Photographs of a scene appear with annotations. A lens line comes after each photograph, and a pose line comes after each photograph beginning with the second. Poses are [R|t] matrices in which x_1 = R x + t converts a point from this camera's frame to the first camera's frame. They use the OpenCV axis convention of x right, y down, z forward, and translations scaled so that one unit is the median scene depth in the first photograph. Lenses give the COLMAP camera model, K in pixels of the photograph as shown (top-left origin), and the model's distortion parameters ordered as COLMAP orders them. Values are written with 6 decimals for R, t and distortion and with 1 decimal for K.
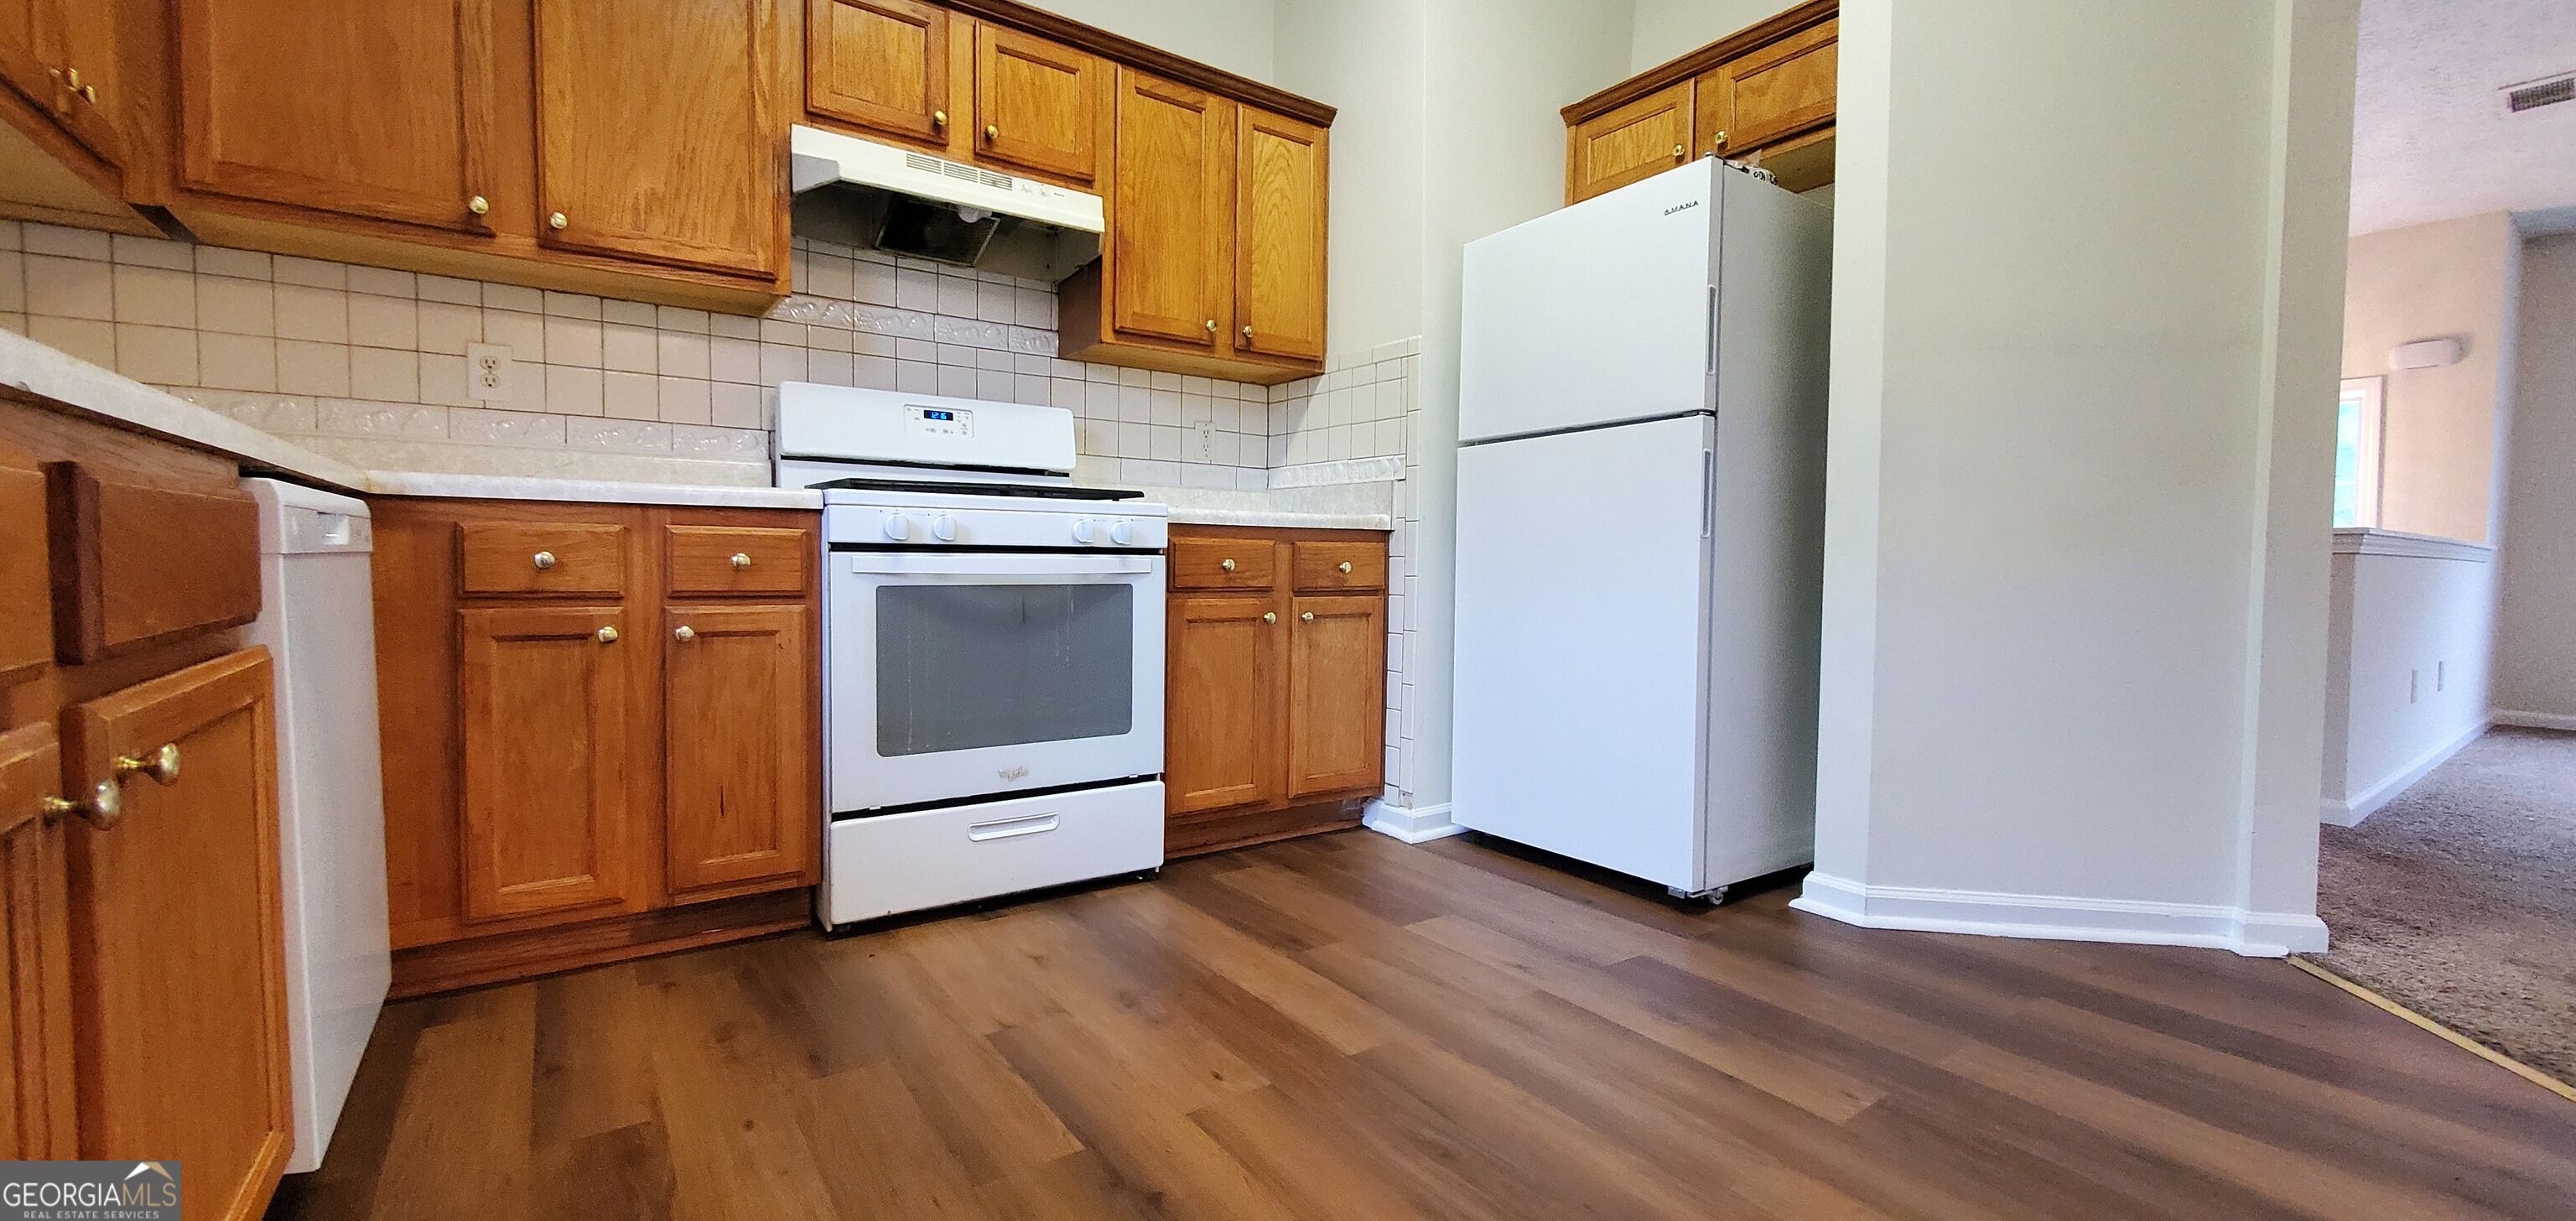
lens RADIAL K [[1028.8, 0, 1277.2], [0, 1028.8, 610.1], [0, 0, 1]] dist [0.002991, -0.000182]
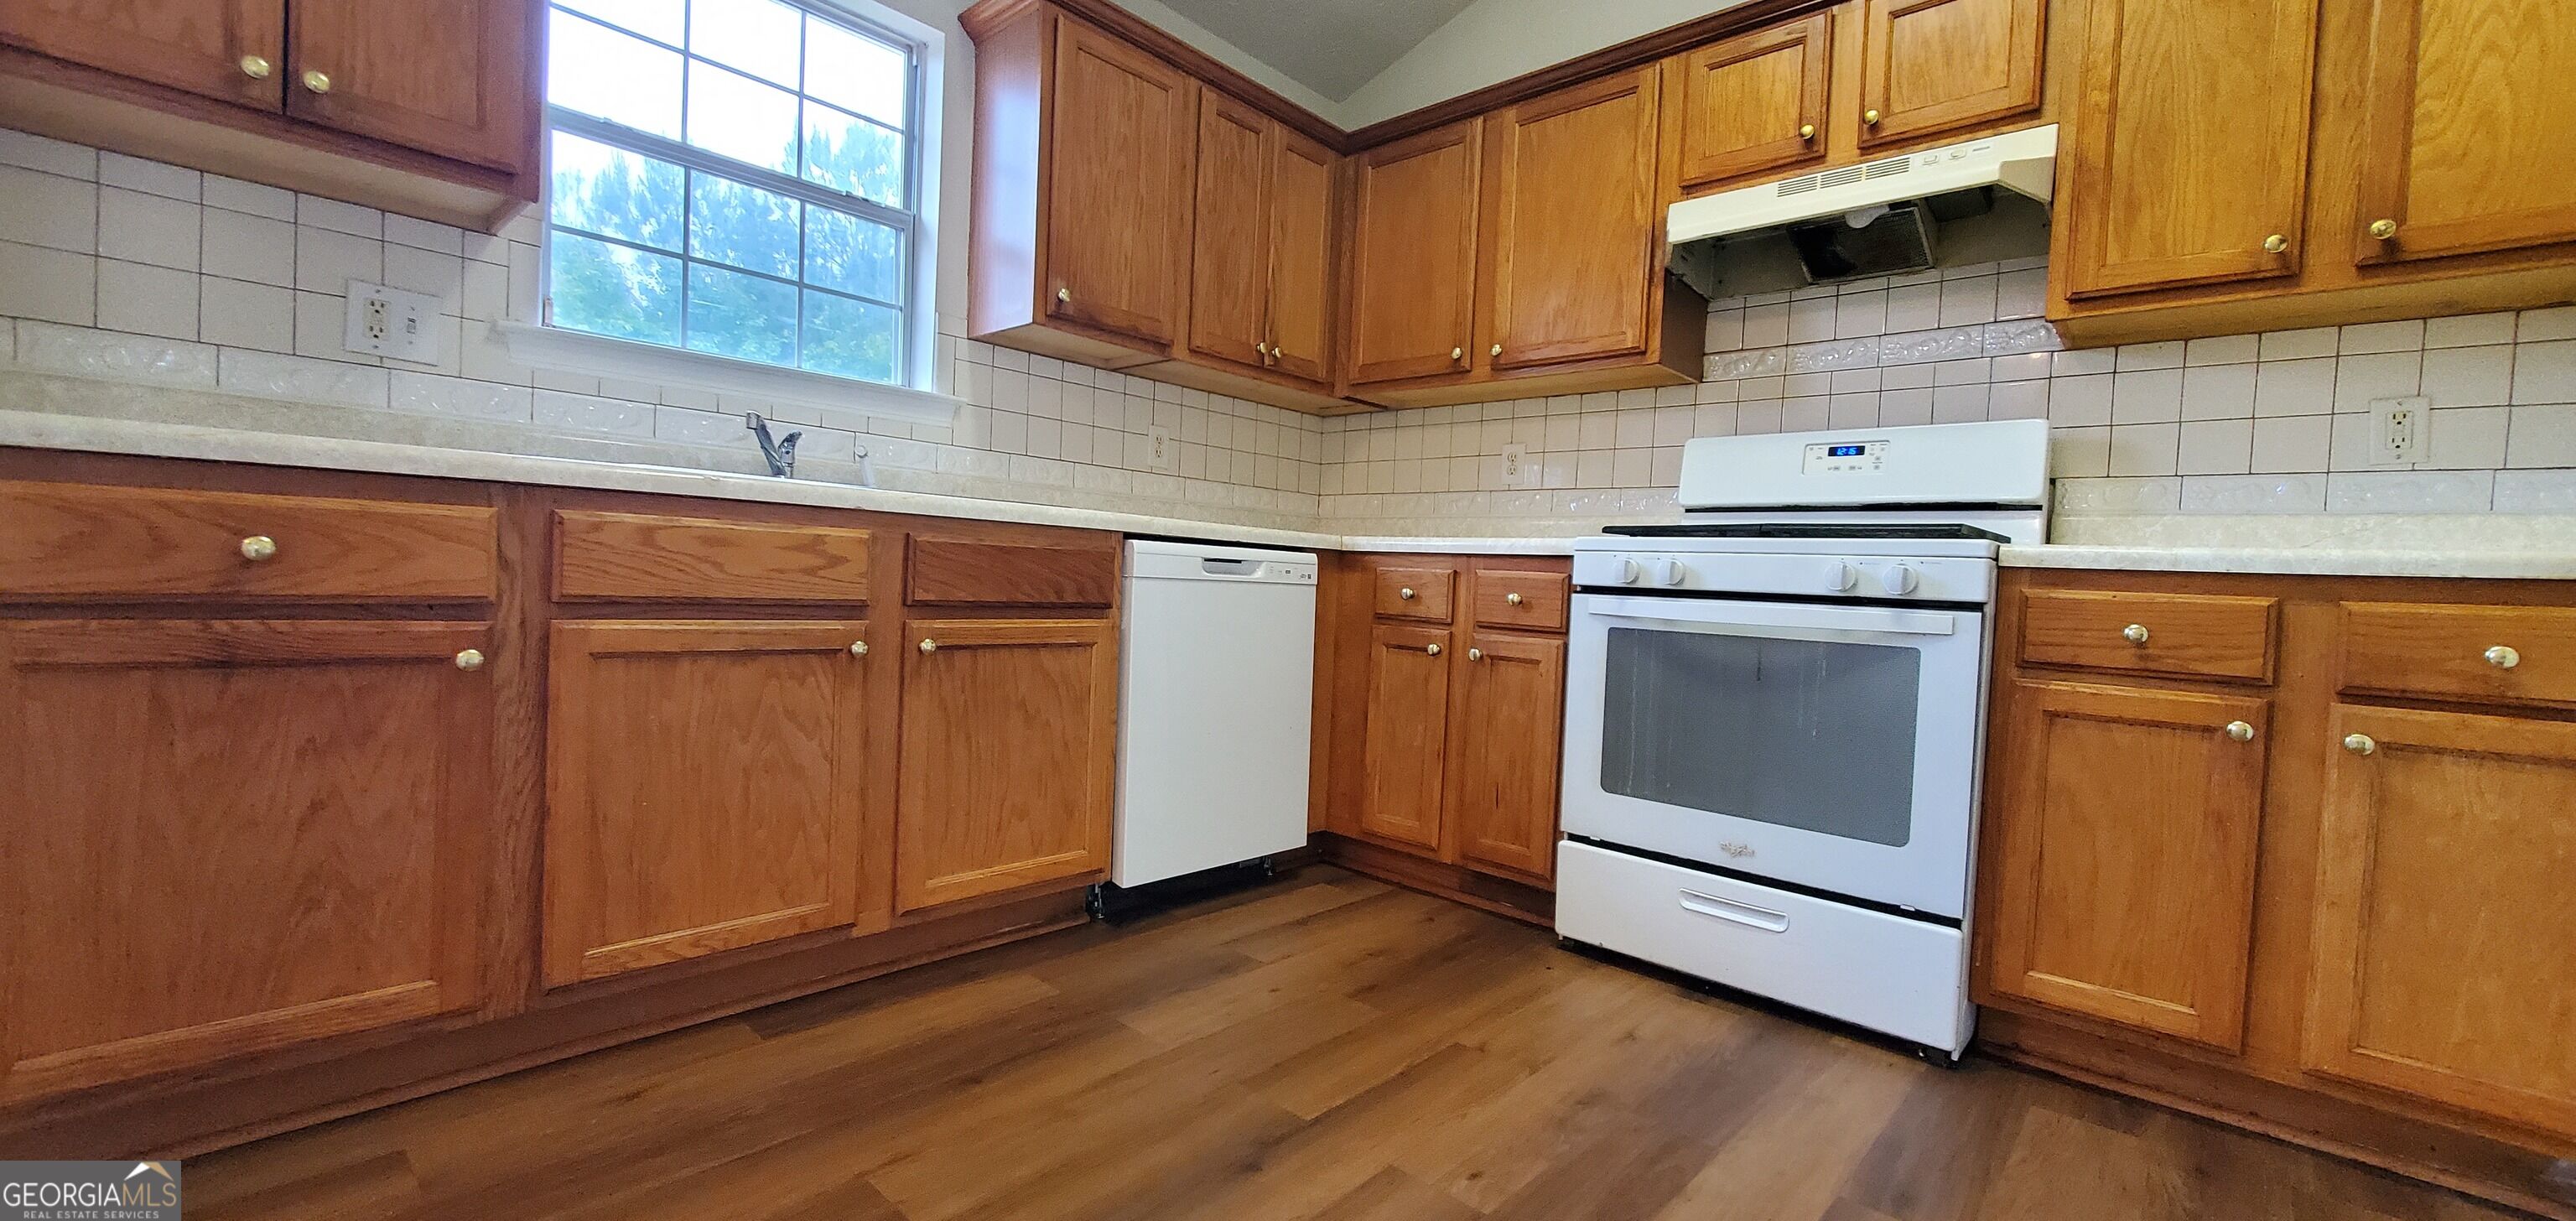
lens RADIAL K [[1028.8, 0, 1277.9], [0, 1028.8, 608.3], [0, 0, 1]] dist [0.002991, -0.000182]
pose [[0.209902, 0.026132, -0.977373, 0.543050], [-0.094732, 0.995483, 0.006272, -0.016625], [0.973122, 0.091273, 0.211429, 0.429744]]
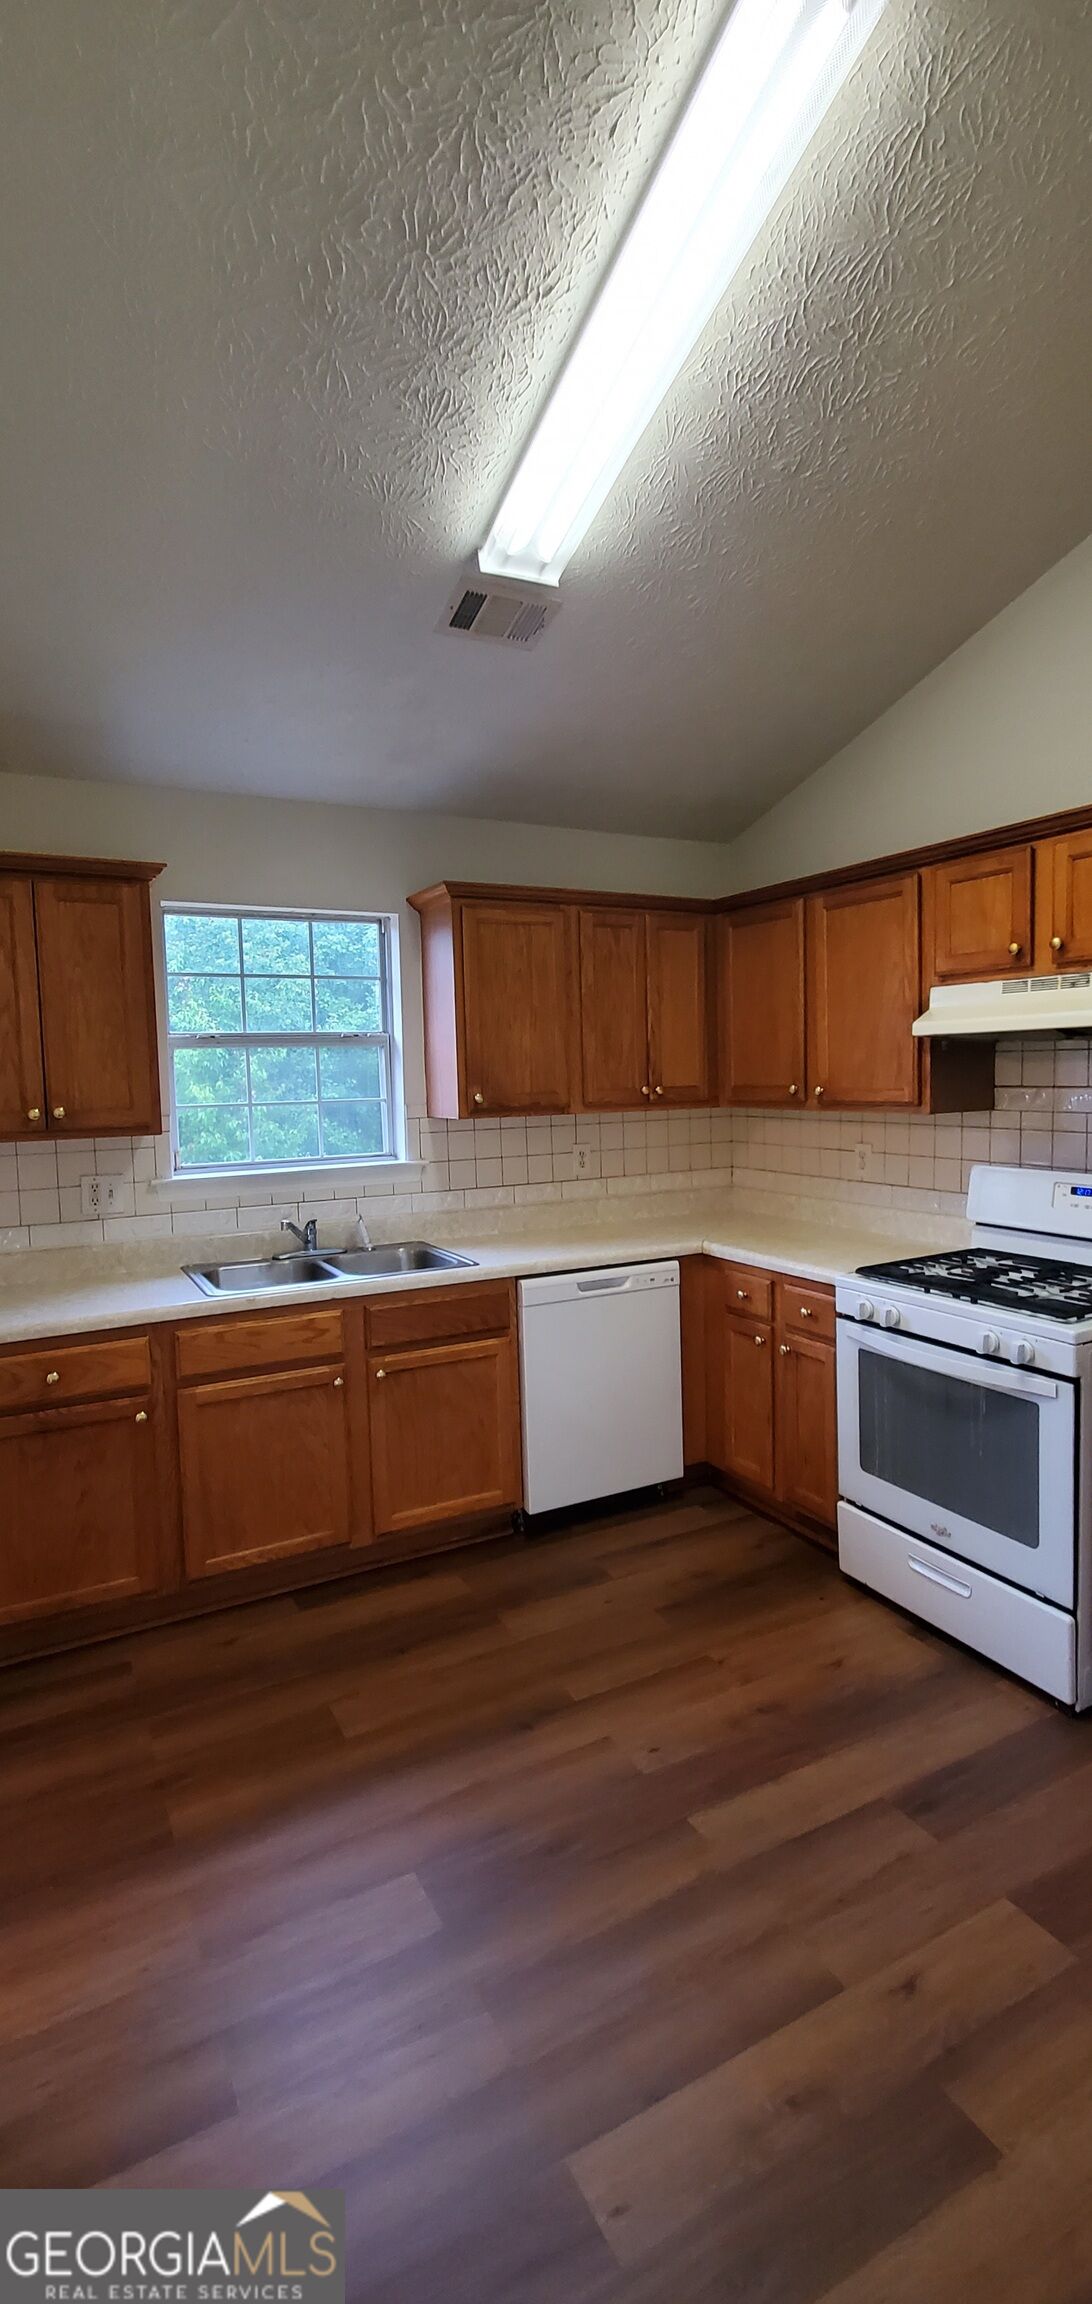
lens RADIAL K [[1028.3, 0, 548.6], [0, 1028.3, 1146.8], [0, 0, 1]] dist [0.008017, -0.000513]
pose [[-0.118406, 0.062636, -0.990988, 0.978967], [-0.028103, 0.997397, 0.066399, -0.359597], [0.992568, 0.035712, -0.116337, 0.707106]]
